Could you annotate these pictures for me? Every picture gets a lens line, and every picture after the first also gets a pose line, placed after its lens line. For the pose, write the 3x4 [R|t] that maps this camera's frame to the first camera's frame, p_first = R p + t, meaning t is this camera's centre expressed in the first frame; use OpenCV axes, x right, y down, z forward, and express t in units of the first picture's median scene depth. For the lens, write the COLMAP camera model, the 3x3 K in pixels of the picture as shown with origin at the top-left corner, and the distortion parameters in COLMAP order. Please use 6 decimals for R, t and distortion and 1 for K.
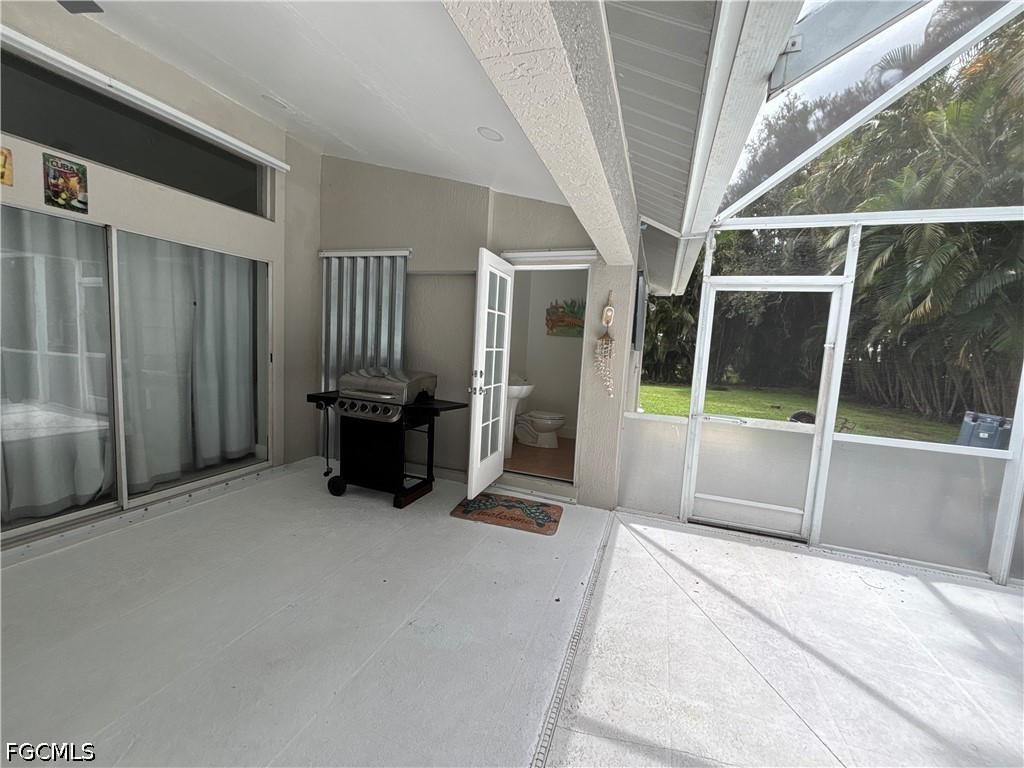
lens RADIAL K [[411.8, 0, 510.8], [0, 411.8, 378.5], [0, 0, 1]] dist [0.000070, -0.000157]
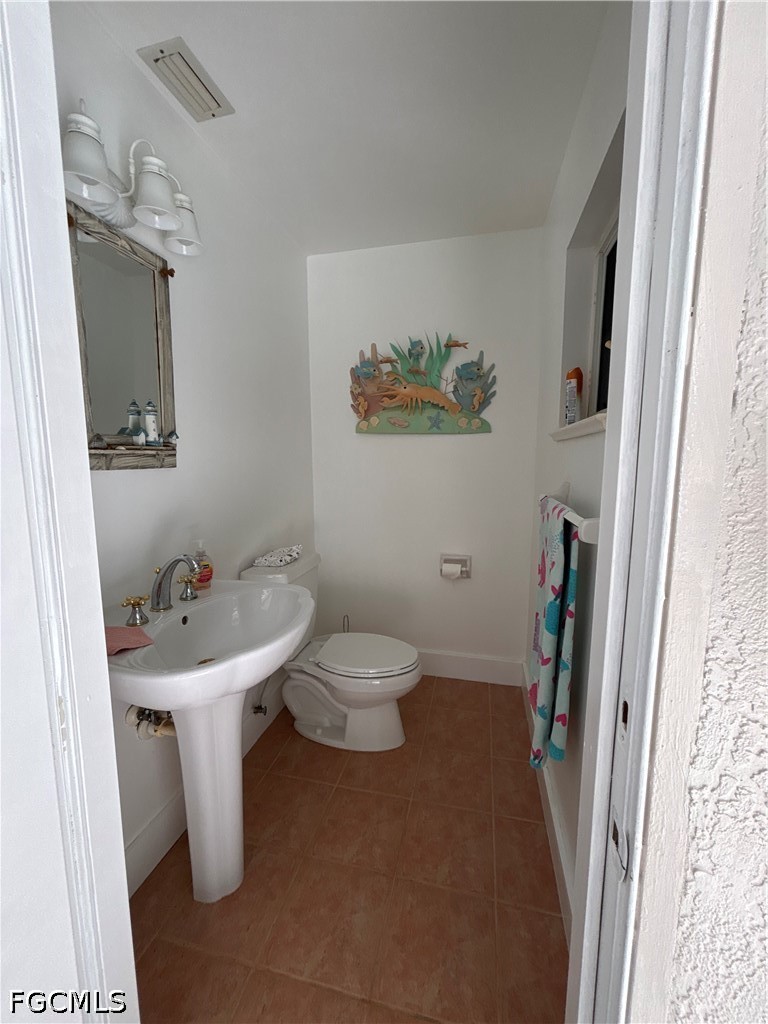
lens RADIAL K [[411.8, 0, 383.2], [0, 411.8, 512.8], [0, 0, 1]] dist [0.000070, -0.000157]
pose [[0.992477, -0.070000, 0.100450, 0.105456], [0.066165, 0.996965, 0.041020, -0.068433], [-0.103016, -0.034066, 0.994096, 0.918542]]
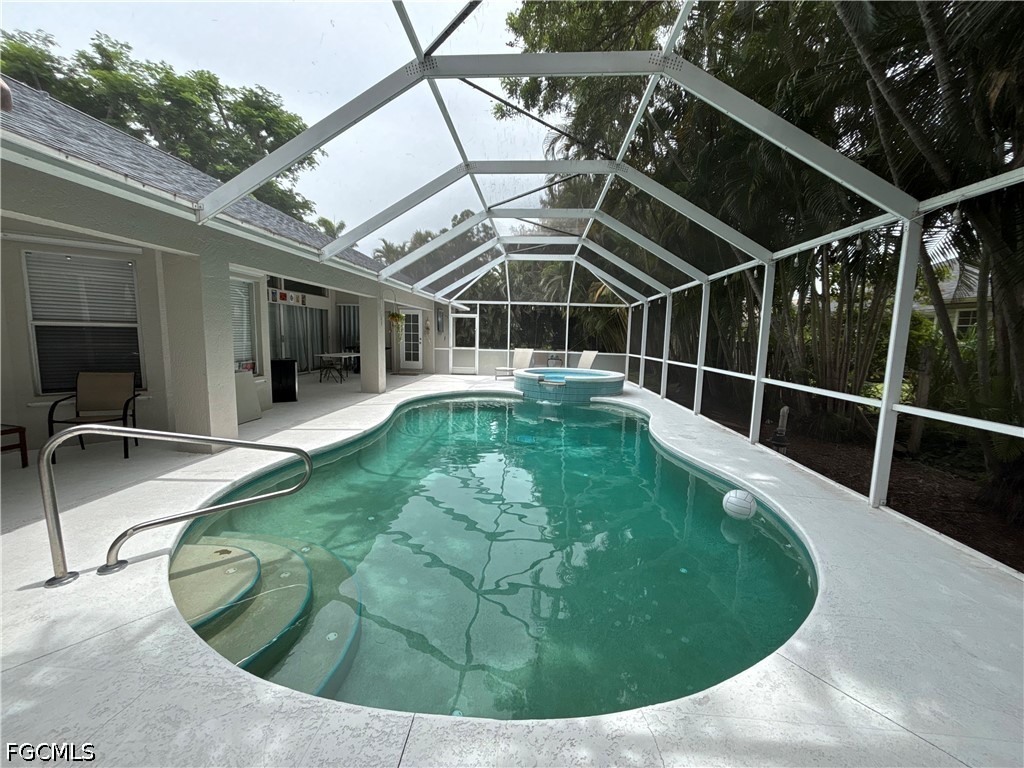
lens RADIAL K [[411.8, 0, 510.9], [0, 411.8, 385.1], [0, 0, 1]] dist [0.000070, -0.000157]
pose [[0.962267, -0.061363, 0.265097, -0.073662], [0.051459, 0.997699, 0.044150, 0.289954], [-0.267196, -0.028843, 0.963211, -2.901561]]
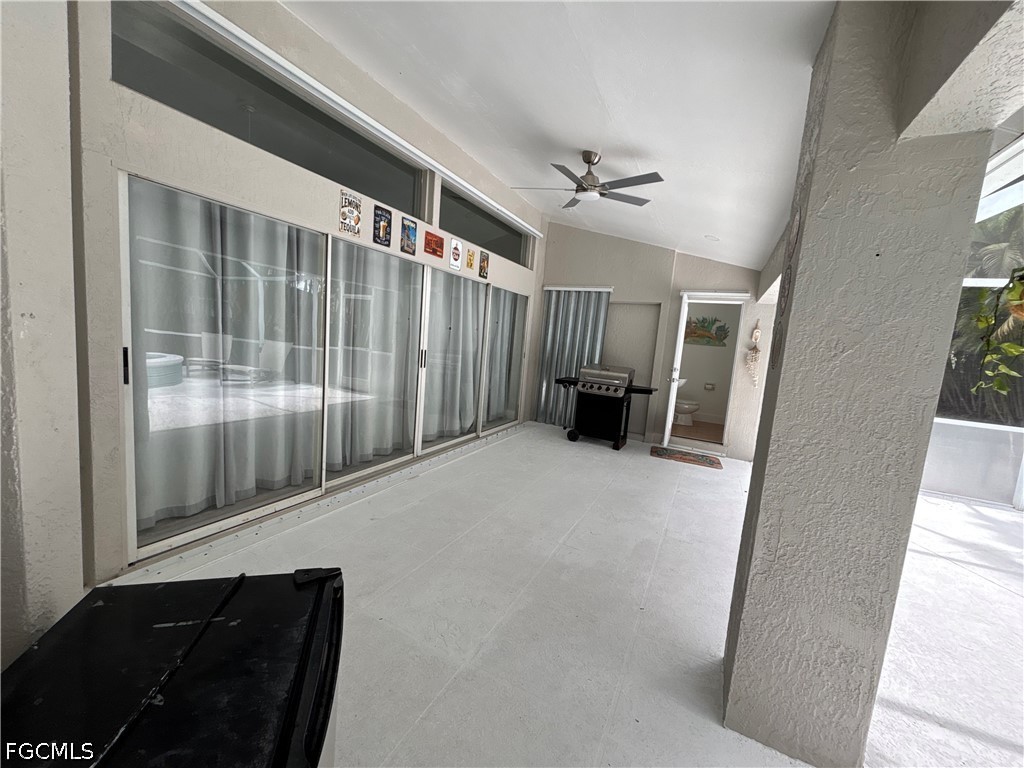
lens RADIAL K [[411.8, 0, 507.8], [0, 411.8, 387.2], [0, 0, 1]] dist [0.000070, -0.000157]
pose [[0.992716, 0.039145, -0.113942, -0.498803], [-0.036407, 0.998998, 0.026010, 0.035388], [0.114846, -0.021672, 0.993147, -0.643196]]
